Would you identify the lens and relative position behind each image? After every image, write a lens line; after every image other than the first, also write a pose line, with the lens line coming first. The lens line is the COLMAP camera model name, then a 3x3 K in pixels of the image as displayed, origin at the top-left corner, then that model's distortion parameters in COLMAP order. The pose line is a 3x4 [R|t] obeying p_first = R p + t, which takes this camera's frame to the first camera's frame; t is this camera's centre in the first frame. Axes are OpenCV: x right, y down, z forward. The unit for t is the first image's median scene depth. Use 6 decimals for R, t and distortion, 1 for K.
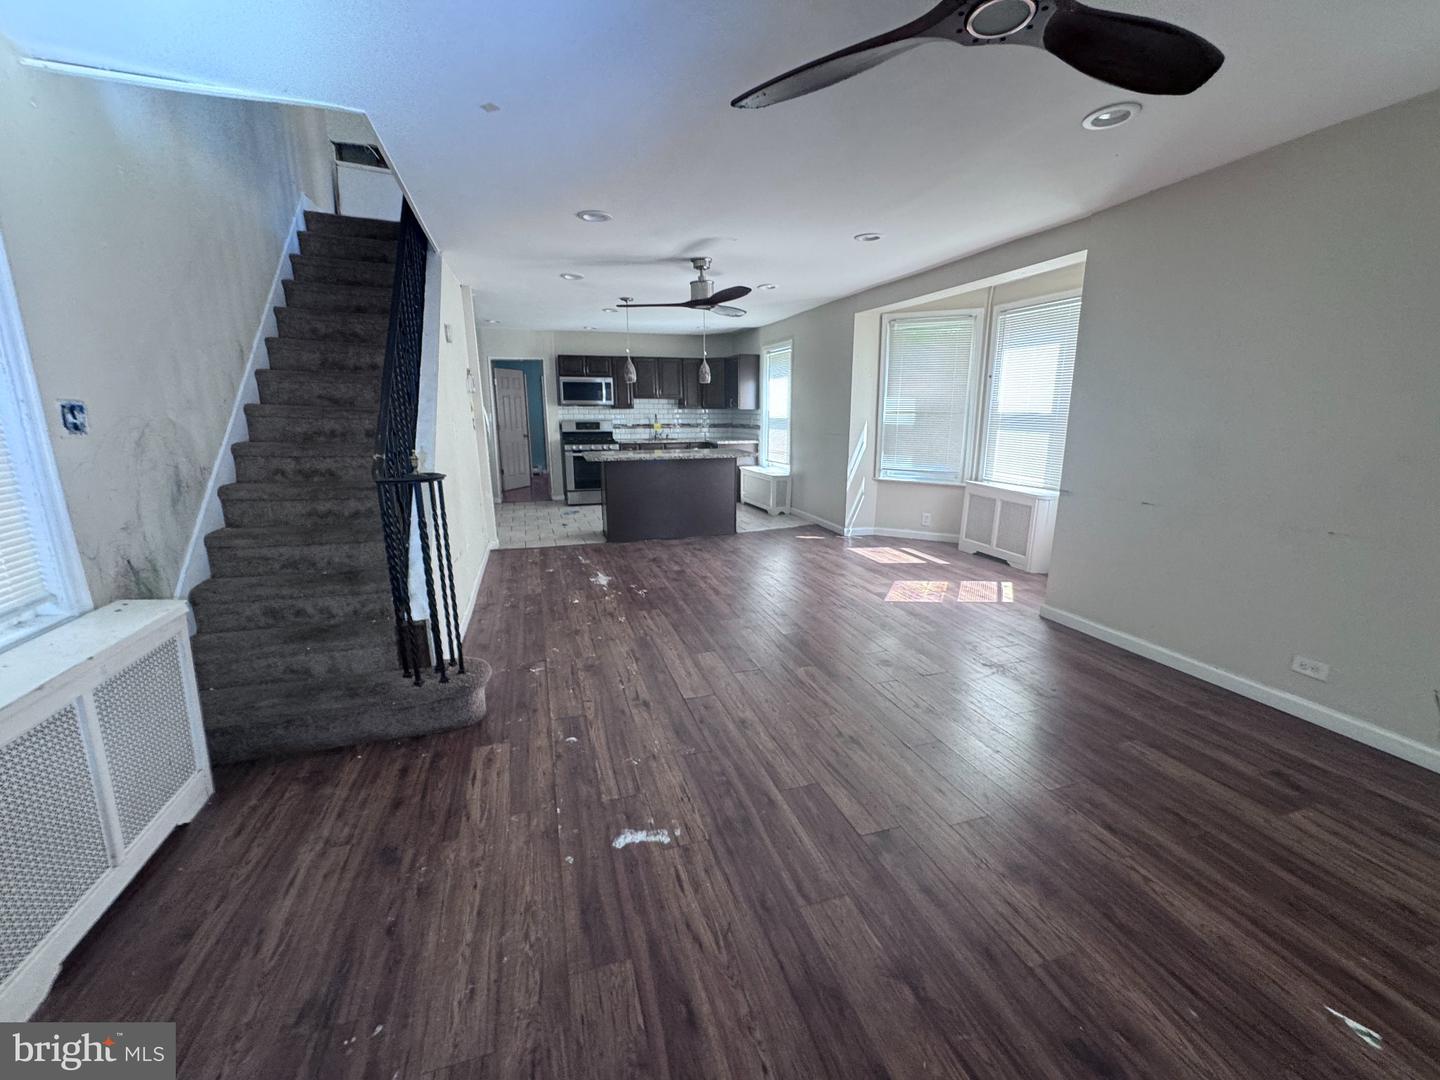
lens RADIAL K [[584.5, 0, 714.9], [0, 584.5, 539.5], [0, 0, 1]] dist [-0.000752, -0.000033]
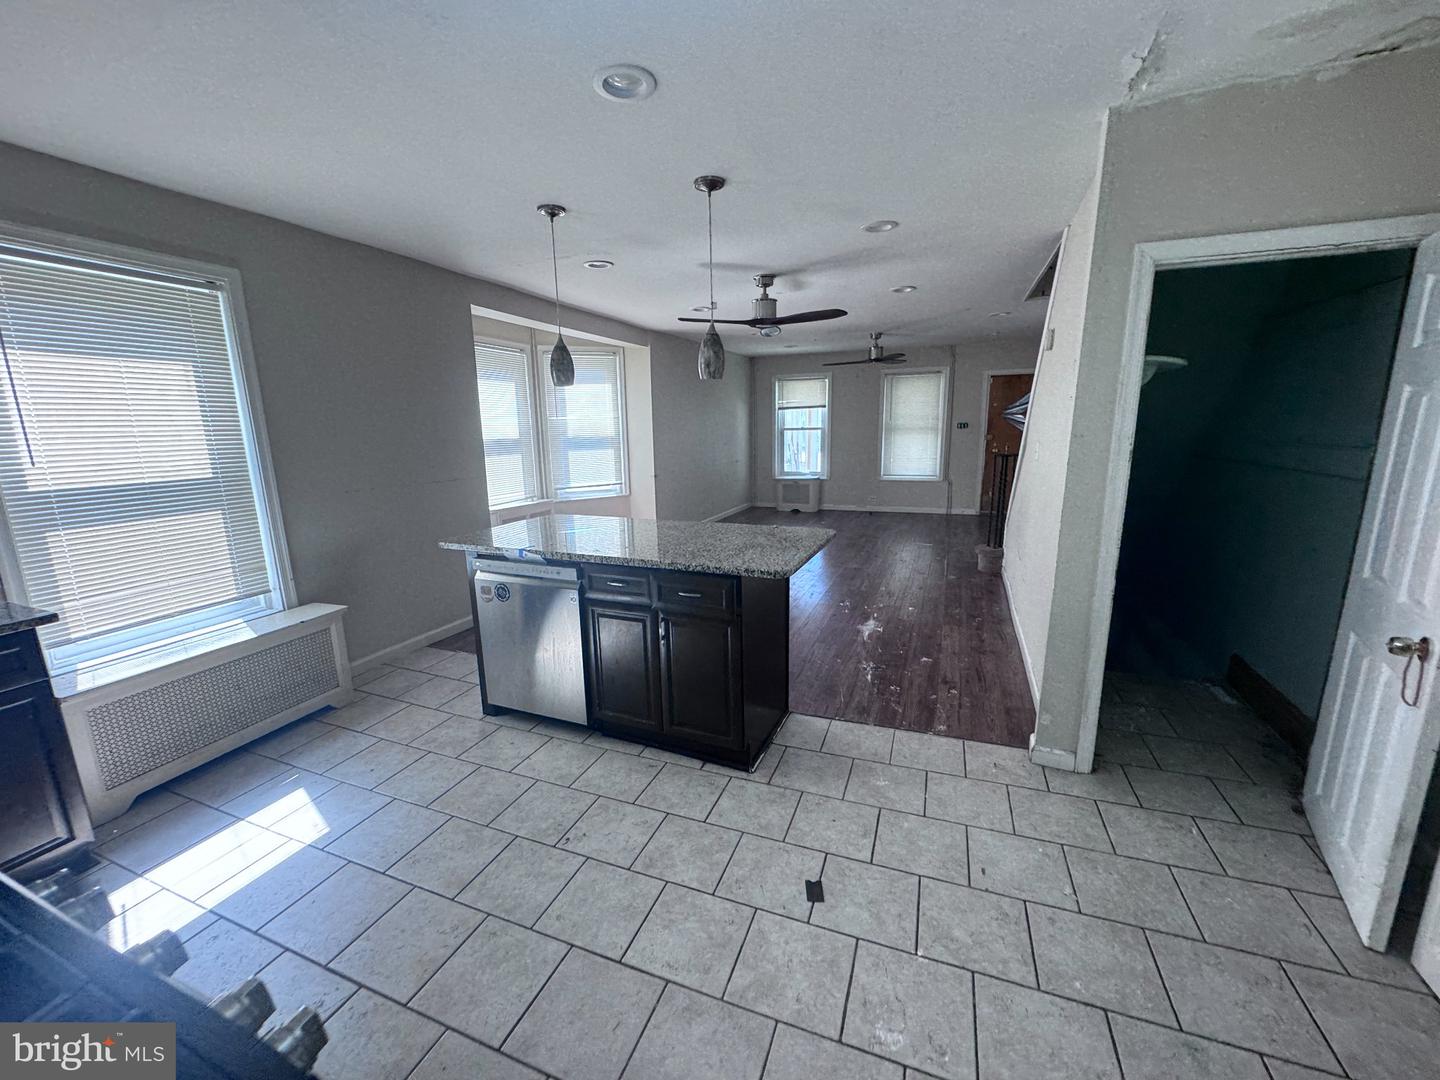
lens RADIAL K [[584.5, 0, 711.5], [0, 584.5, 542.3], [0, 0, 1]] dist [-0.000752, -0.000033]
pose [[-0.769933, -0.110308, 0.628519, -0.337194], [0.162097, 0.918830, 0.359827, -0.245520], [-0.617194, 0.378924, -0.689557, 1.052248]]
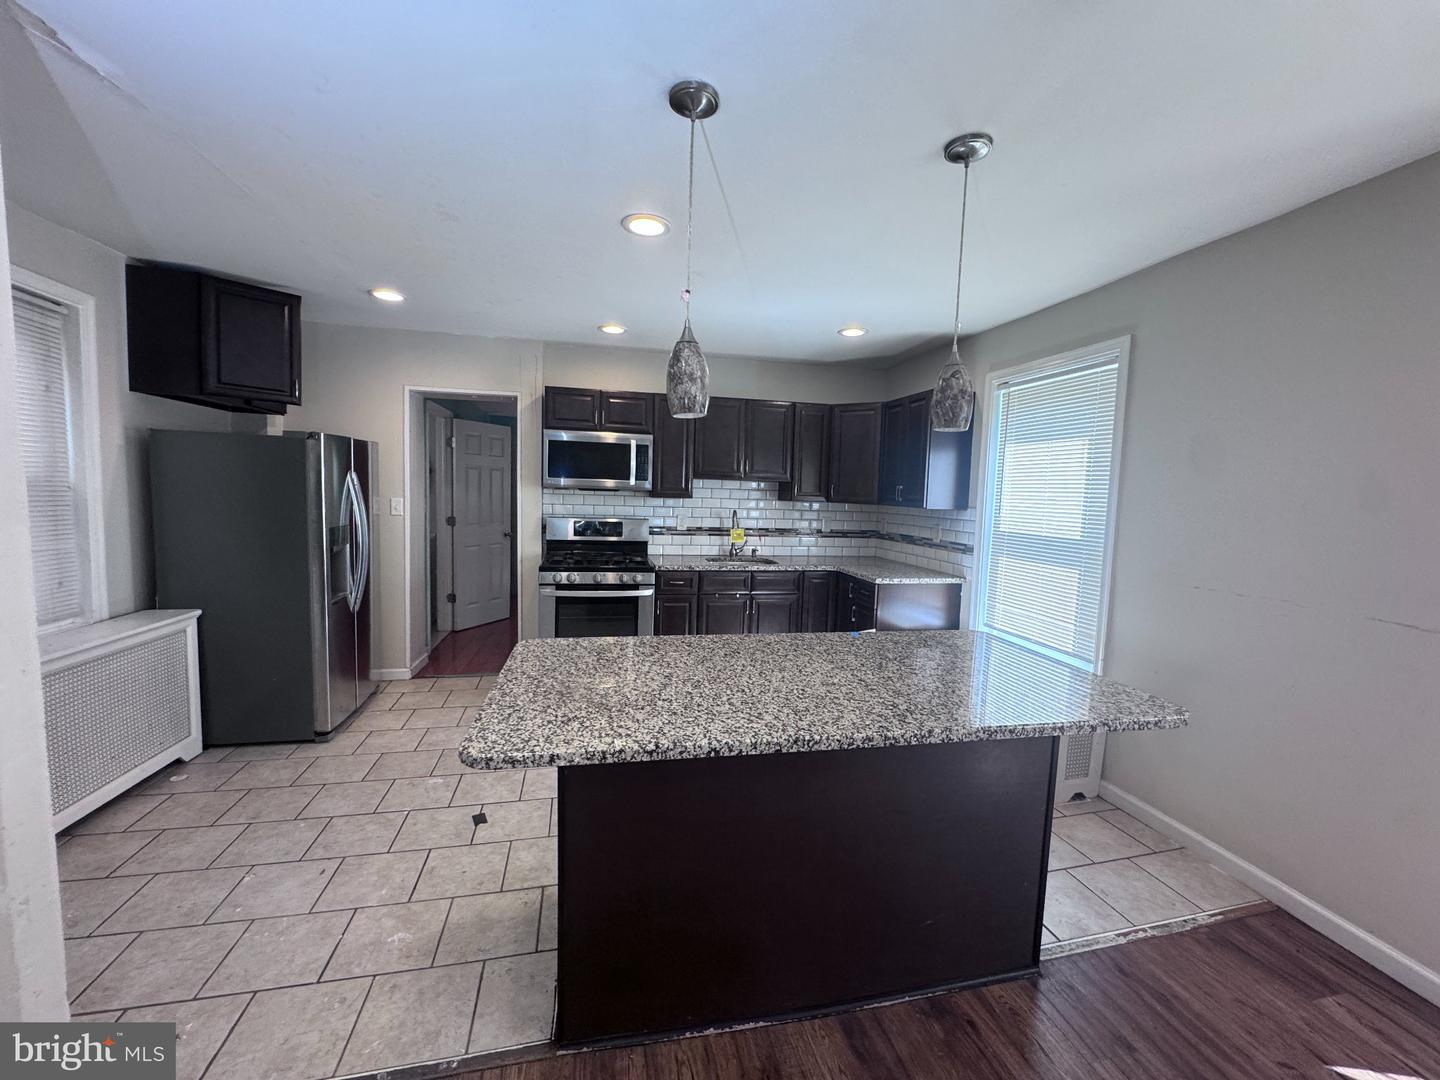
lens RADIAL K [[584.5, 0, 719.4], [0, 584.5, 538.3], [0, 0, 1]] dist [-0.000752, -0.000033]
pose [[0.995630, 0.039498, -0.084625, -0.081966], [-0.050937, 0.989177, -0.137602, -0.139318], [0.078274, 0.141312, 0.986866, 0.584230]]
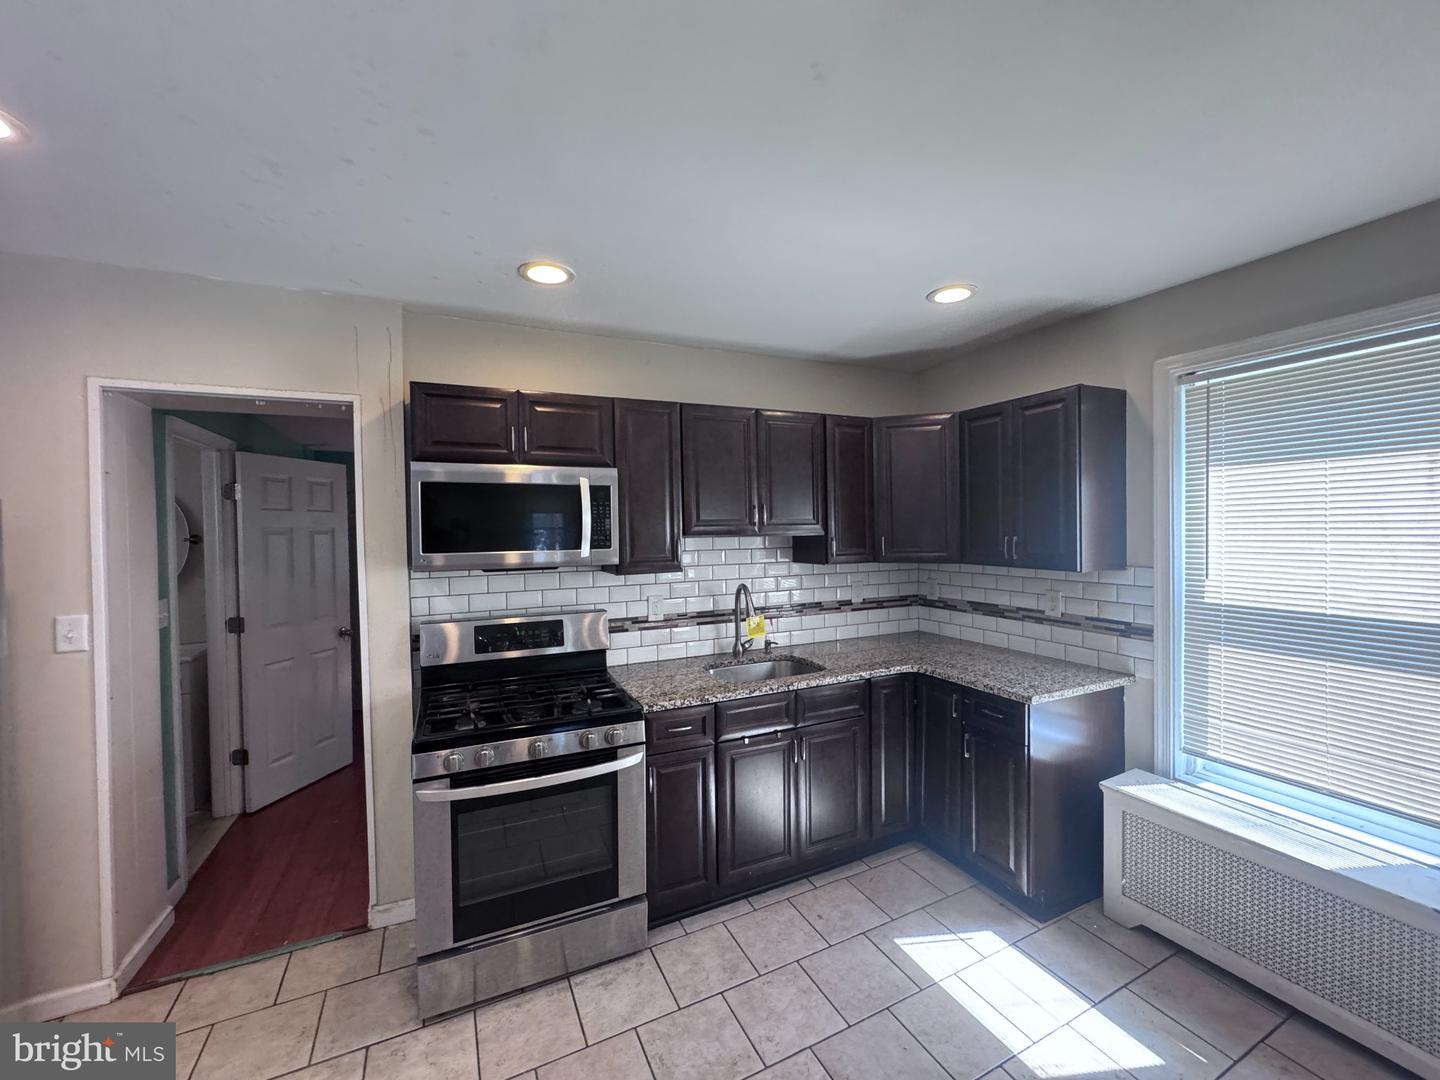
lens RADIAL K [[584.5, 0, 723.1], [0, 584.5, 537.9], [0, 0, 1]] dist [-0.000752, -0.000033]
pose [[0.991018, -0.016248, 0.132738, -0.177340], [0.042918, 0.978728, -0.200625, -0.203229], [-0.126654, 0.204520, 0.970634, 0.795436]]
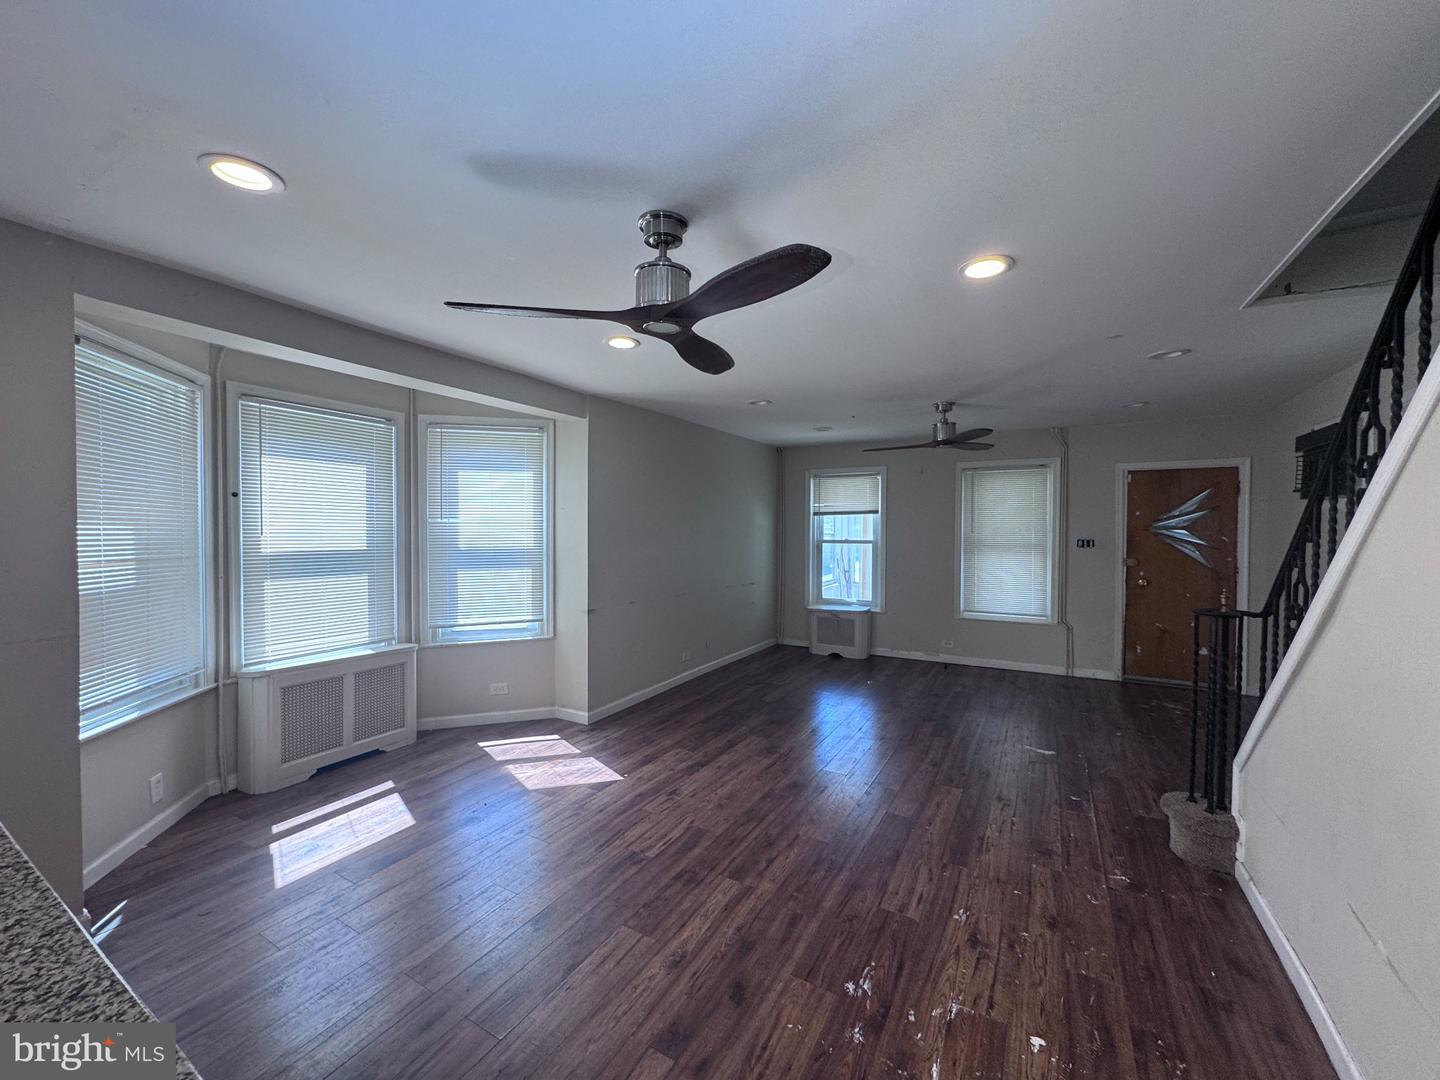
lens RADIAL K [[584.5, 0, 713.3], [0, 584.5, 542.4], [0, 0, 1]] dist [-0.000752, -0.000033]
pose [[-0.681097, -0.016470, 0.732008, -0.203849], [0.161408, 0.971775, 0.172047, -0.177829], [-0.714181, 0.235333, -0.659215, 0.734626]]
